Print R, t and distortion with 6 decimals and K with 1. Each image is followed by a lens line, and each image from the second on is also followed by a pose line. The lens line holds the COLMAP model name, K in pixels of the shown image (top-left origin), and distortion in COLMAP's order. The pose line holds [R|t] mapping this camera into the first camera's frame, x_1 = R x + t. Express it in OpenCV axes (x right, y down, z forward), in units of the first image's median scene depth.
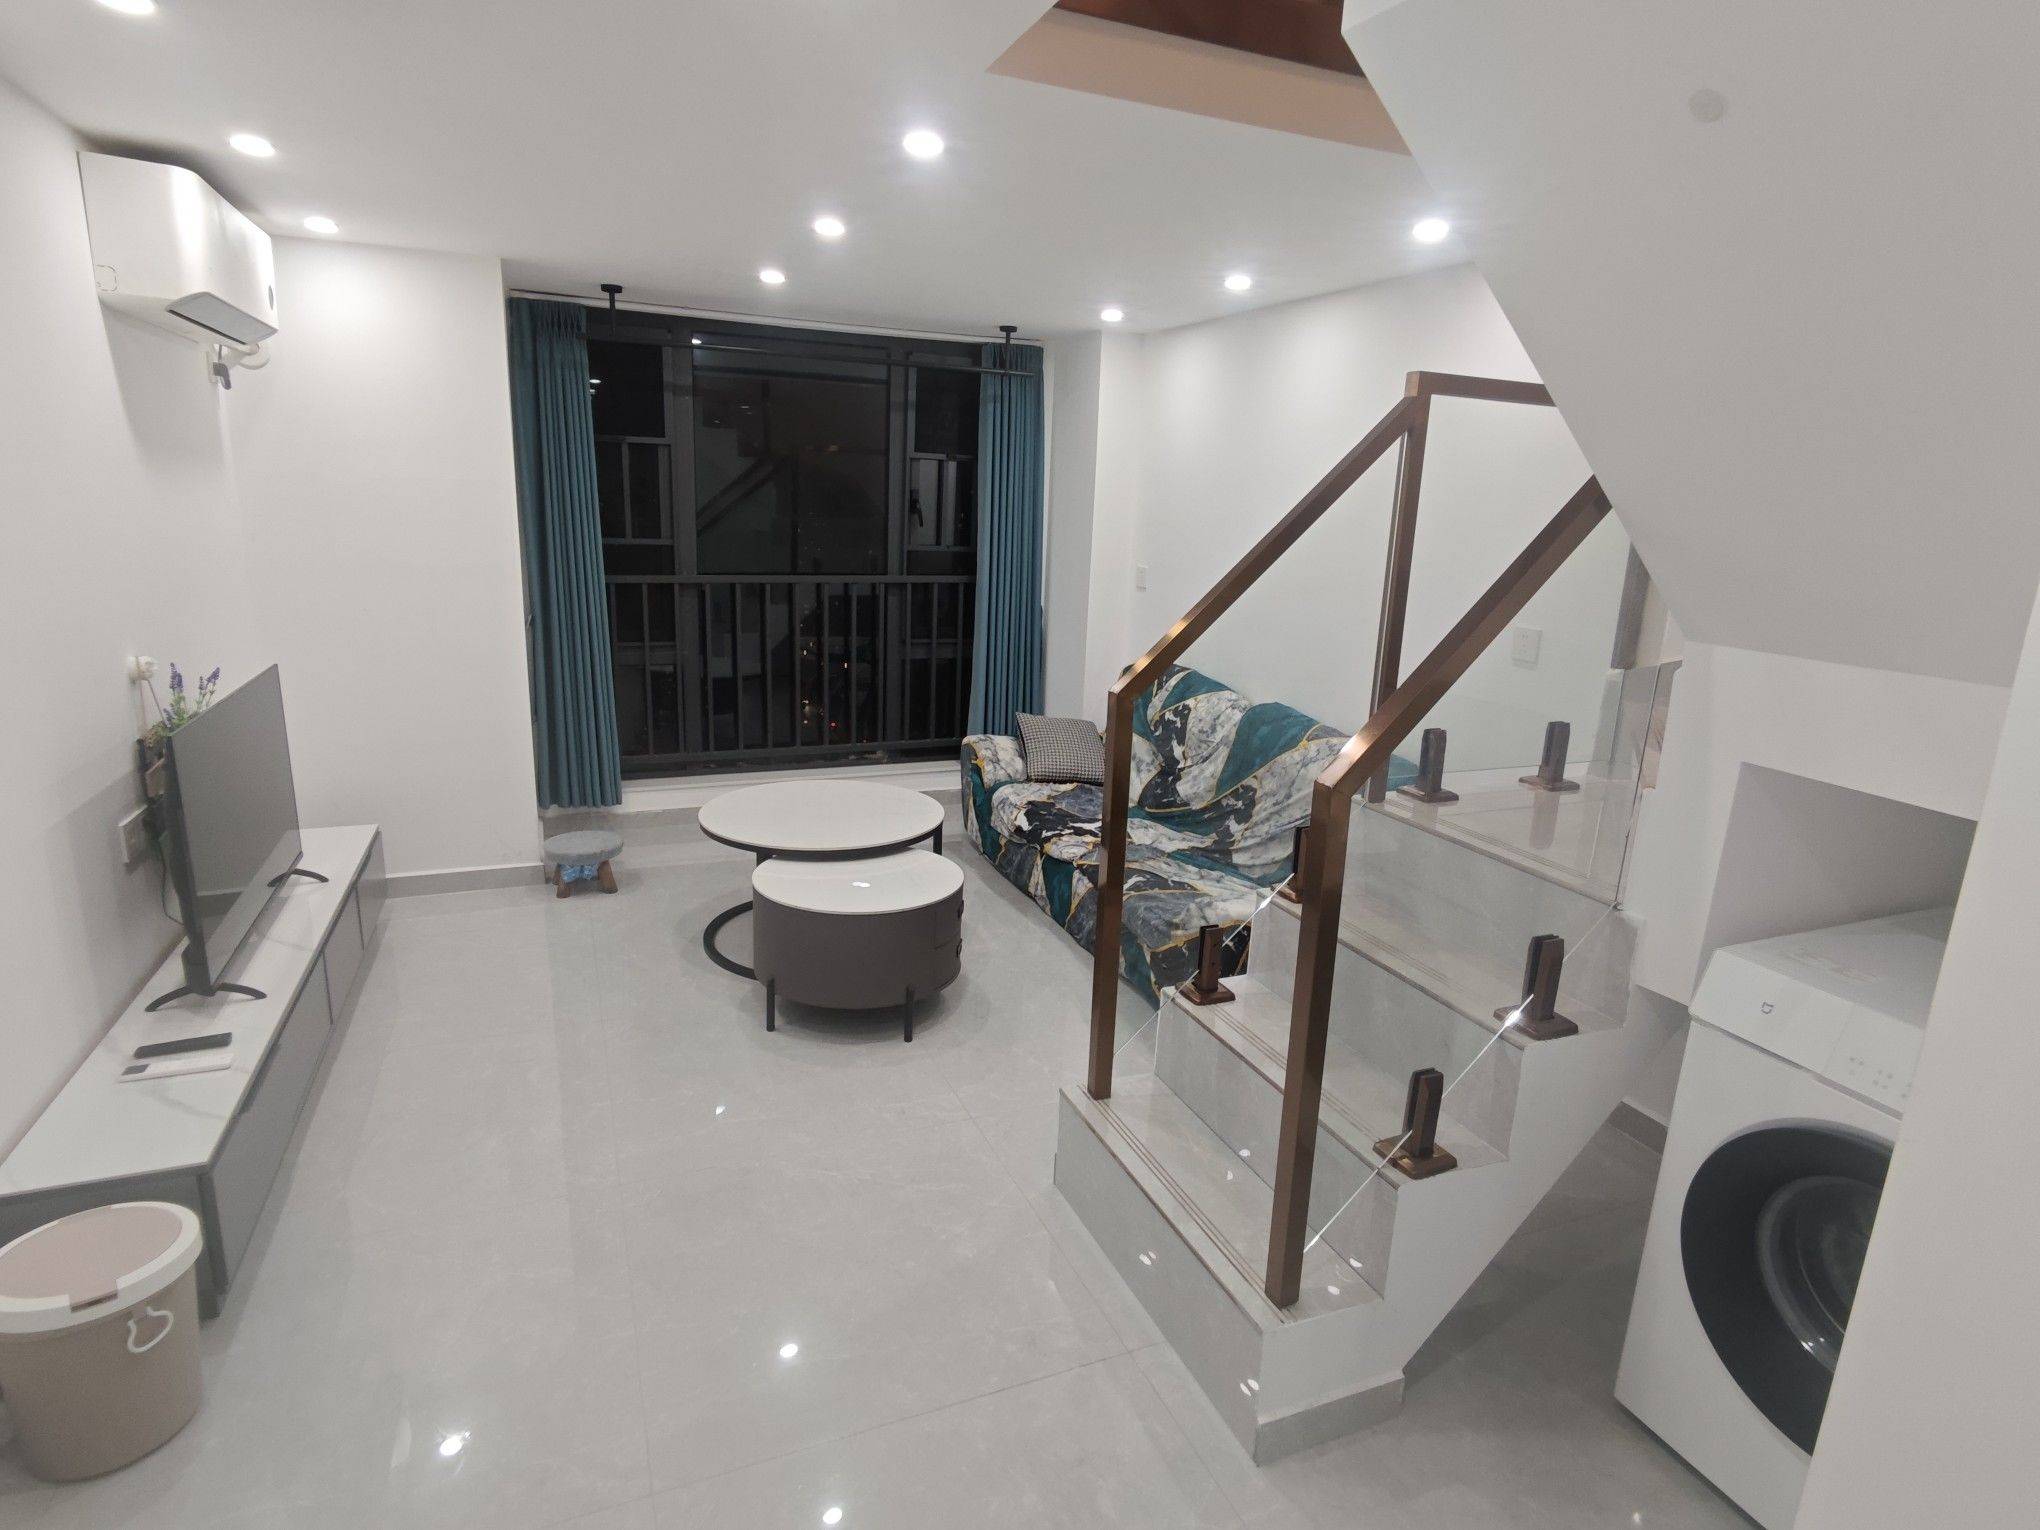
lens RADIAL K [[1117.9, 0, 1019.6], [0, 1117.9, 768.8], [0, 0, 1]] dist [-0.003946, -0.000094]
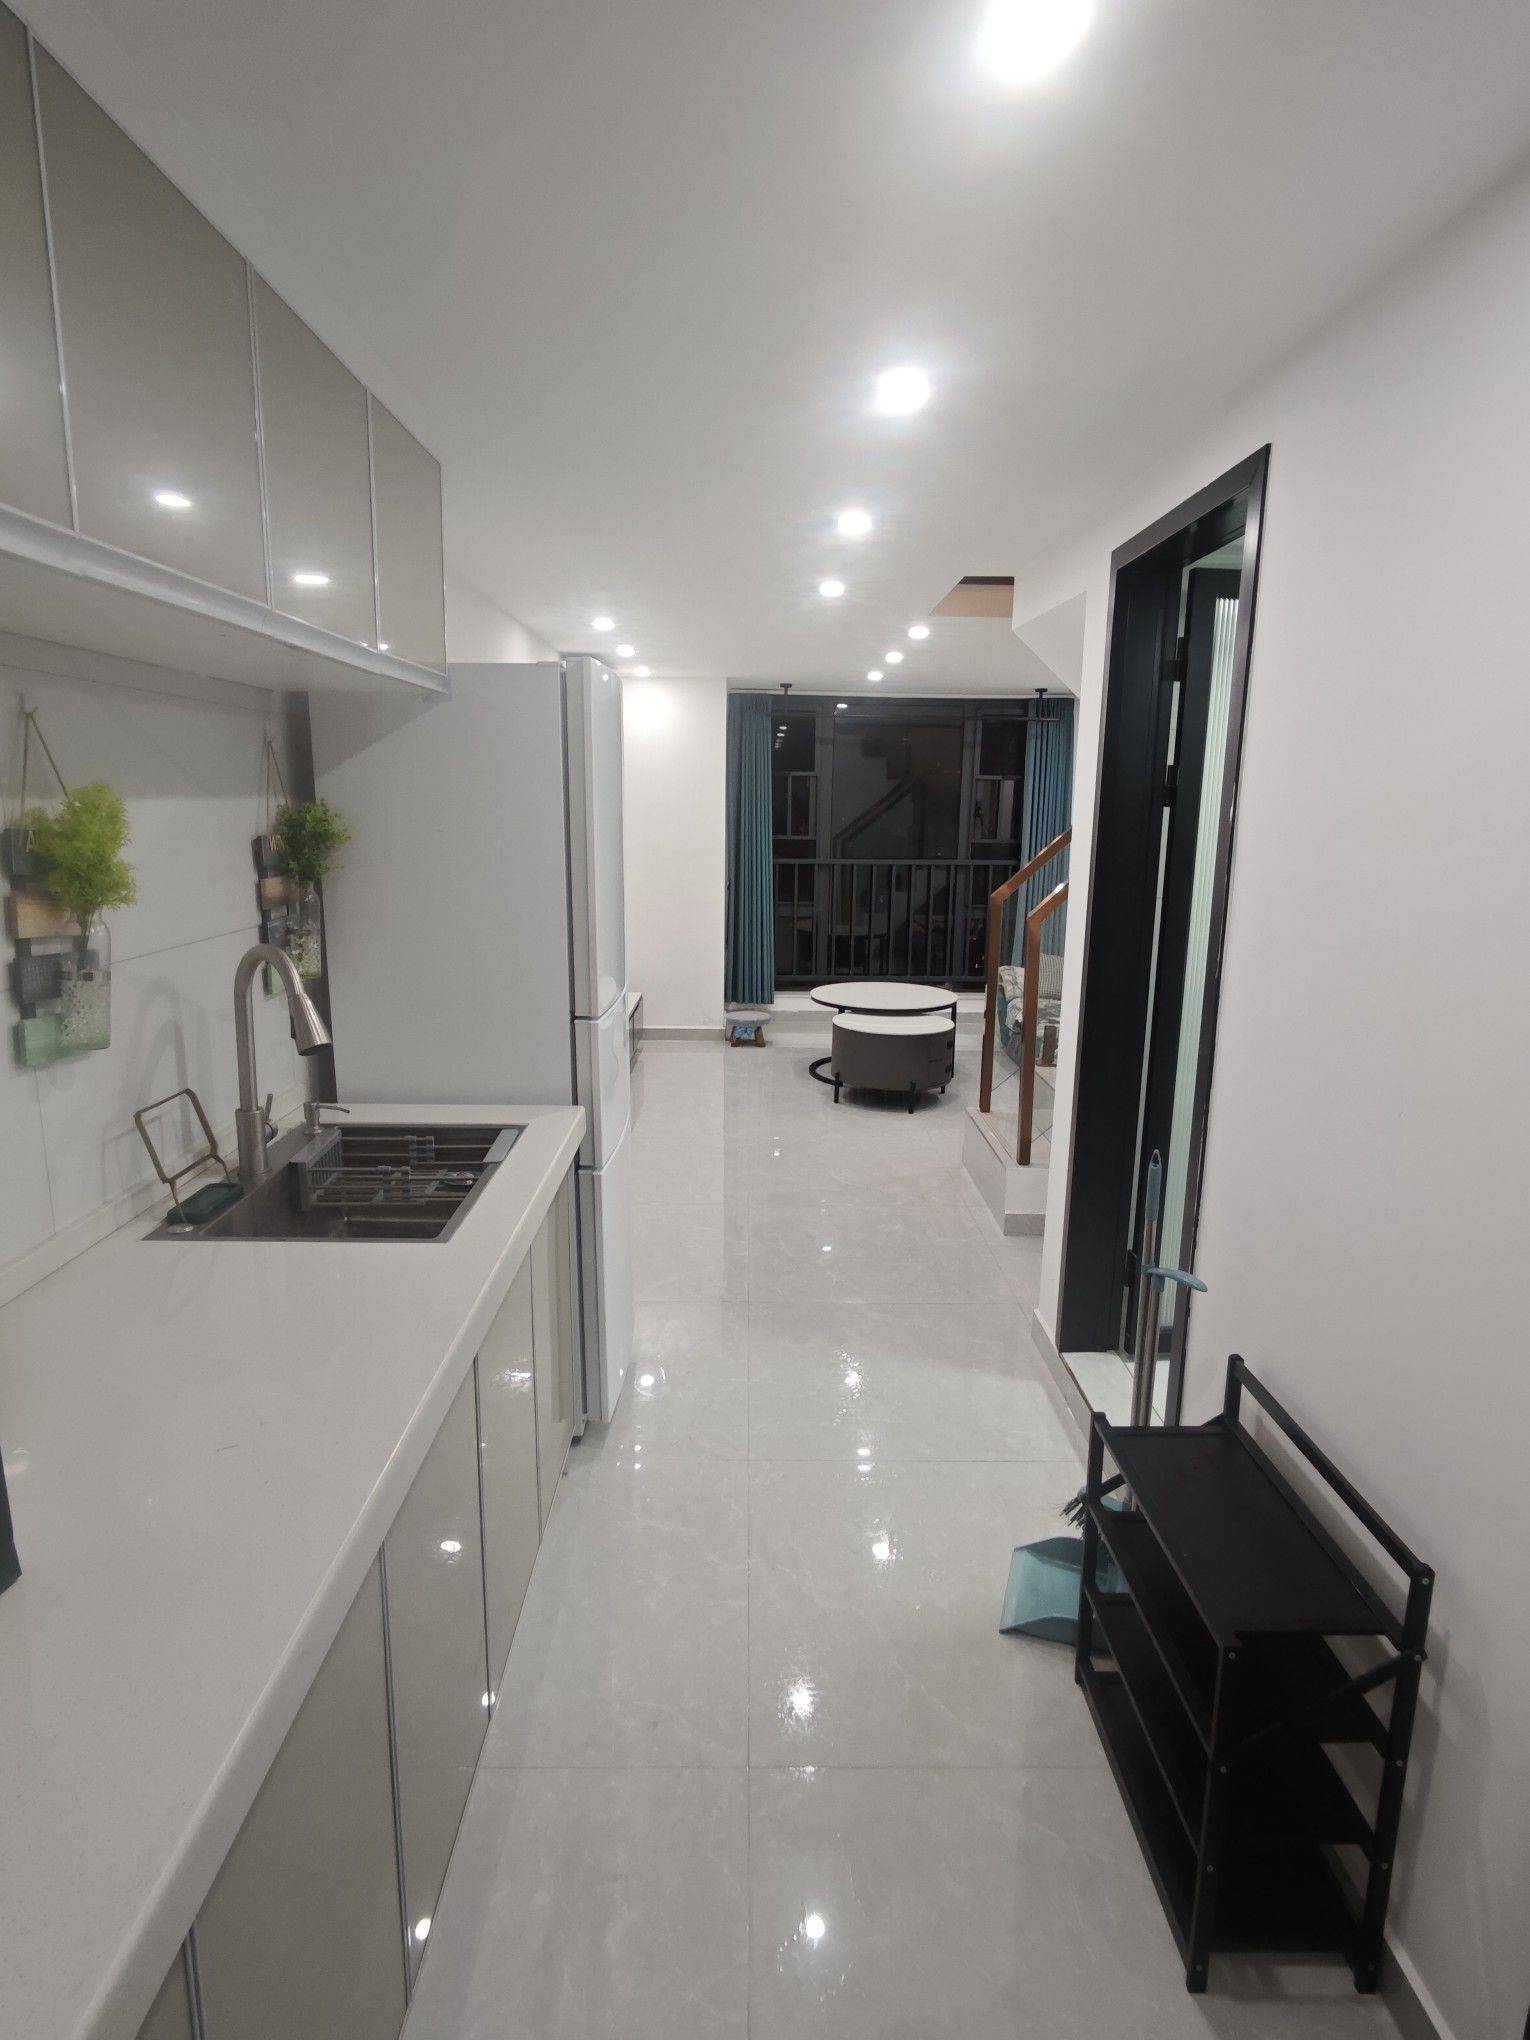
lens RADIAL K [[1117.9, 0, 763.3], [0, 1117.9, 1016.8], [0, 0, 1]] dist [-0.003946, -0.000094]
pose [[0.929318, 0.046448, -0.366348, 0.207889], [-0.067075, 0.996787, -0.043771, 0.121013], [0.363138, 0.065250, 0.929448, -0.464958]]
